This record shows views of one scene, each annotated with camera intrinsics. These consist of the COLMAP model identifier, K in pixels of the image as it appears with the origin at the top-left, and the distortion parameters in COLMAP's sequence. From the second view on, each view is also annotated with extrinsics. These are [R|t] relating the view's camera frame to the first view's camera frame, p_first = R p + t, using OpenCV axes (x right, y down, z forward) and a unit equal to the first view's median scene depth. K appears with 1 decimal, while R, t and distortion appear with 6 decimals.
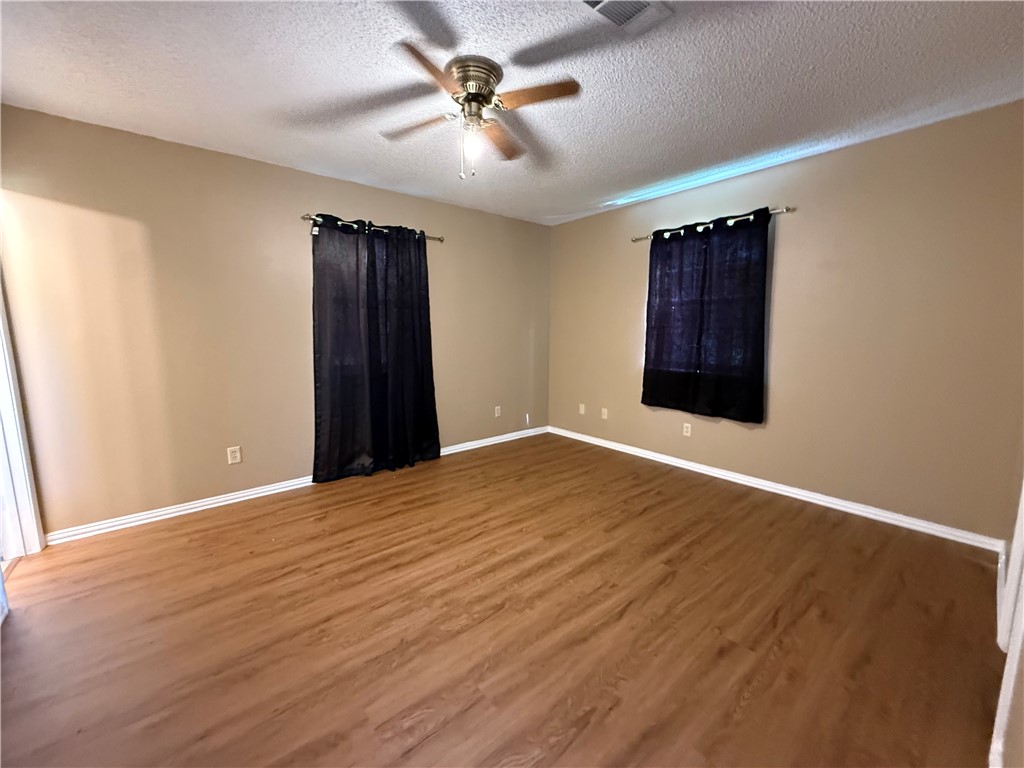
lens RADIAL K [[413.0, 0, 512.9], [0, 413.0, 388.0], [0, 0, 1]] dist [0.002828, 0.000419]
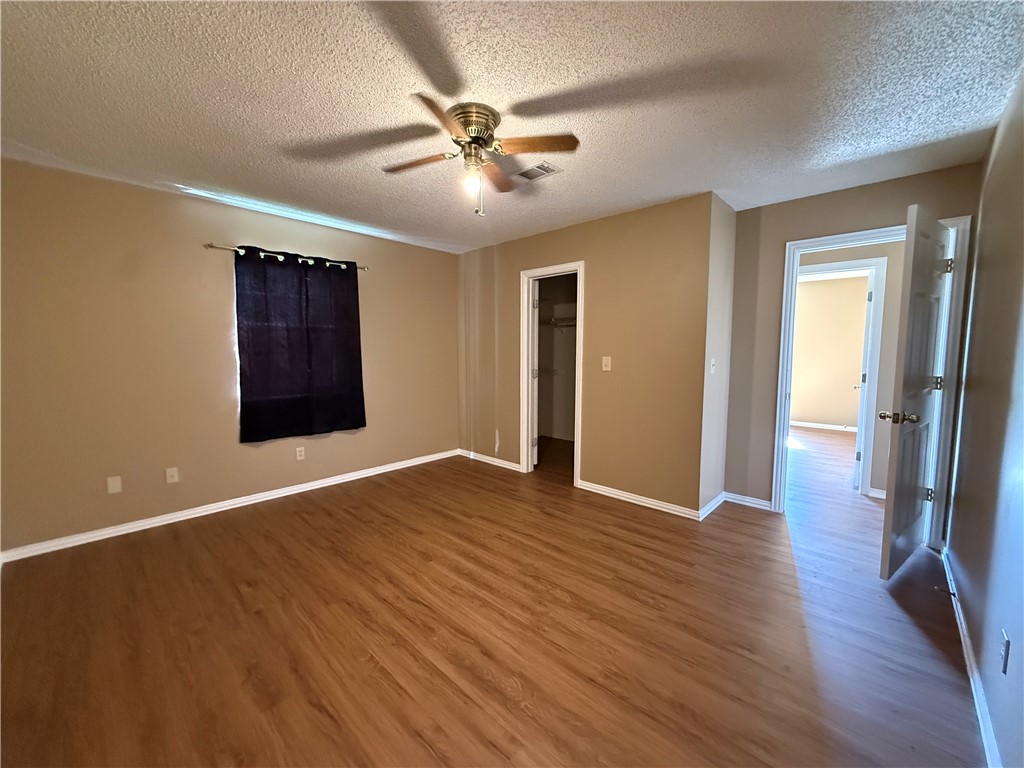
lens RADIAL K [[413.0, 0, 512.9], [0, 413.0, 388.0], [0, 0, 1]] dist [0.002828, 0.000419]
pose [[-0.131949, -0.090361, 0.987129, -0.950497], [0.139776, 0.984190, 0.108776, -0.141968], [-0.981352, 0.152330, -0.117232, 0.887706]]
